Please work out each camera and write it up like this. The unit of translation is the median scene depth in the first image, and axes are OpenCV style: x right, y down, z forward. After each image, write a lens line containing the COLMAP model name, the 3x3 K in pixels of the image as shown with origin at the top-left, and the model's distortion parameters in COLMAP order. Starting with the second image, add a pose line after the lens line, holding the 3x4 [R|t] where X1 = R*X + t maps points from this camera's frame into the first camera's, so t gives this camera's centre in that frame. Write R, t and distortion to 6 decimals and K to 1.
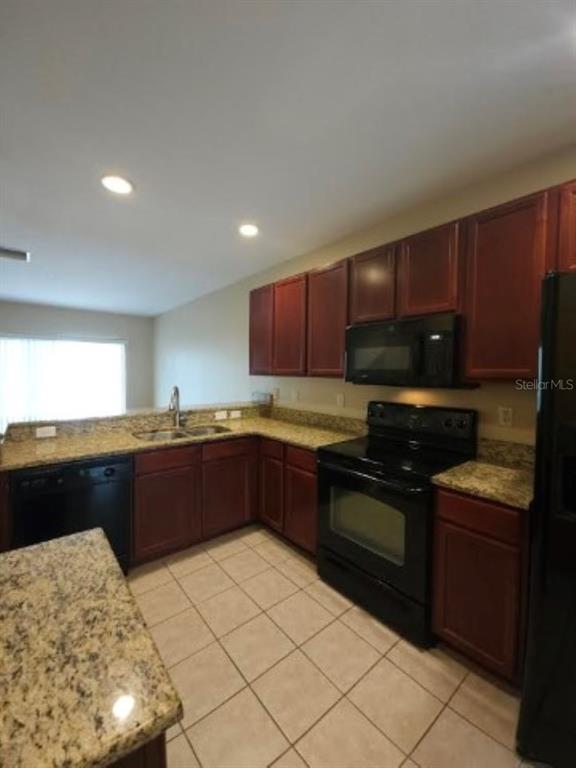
lens RADIAL K [[312.8, 0, 287.3], [0, 312.8, 387.7], [0, 0, 1]] dist [-0.003817, -0.000380]
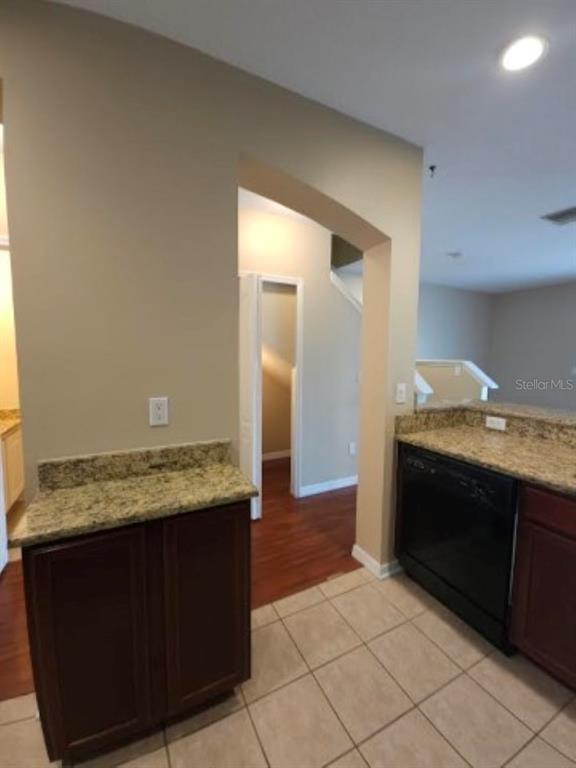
lens RADIAL K [[312.8, 0, 286.2], [0, 312.8, 383.8], [0, 0, 1]] dist [-0.003817, -0.000380]
pose [[-0.231189, 0.079993, -0.969615, 0.532934], [-0.058487, 0.993669, 0.095923, -0.043033], [0.971149, 0.078887, -0.225047, 1.685932]]
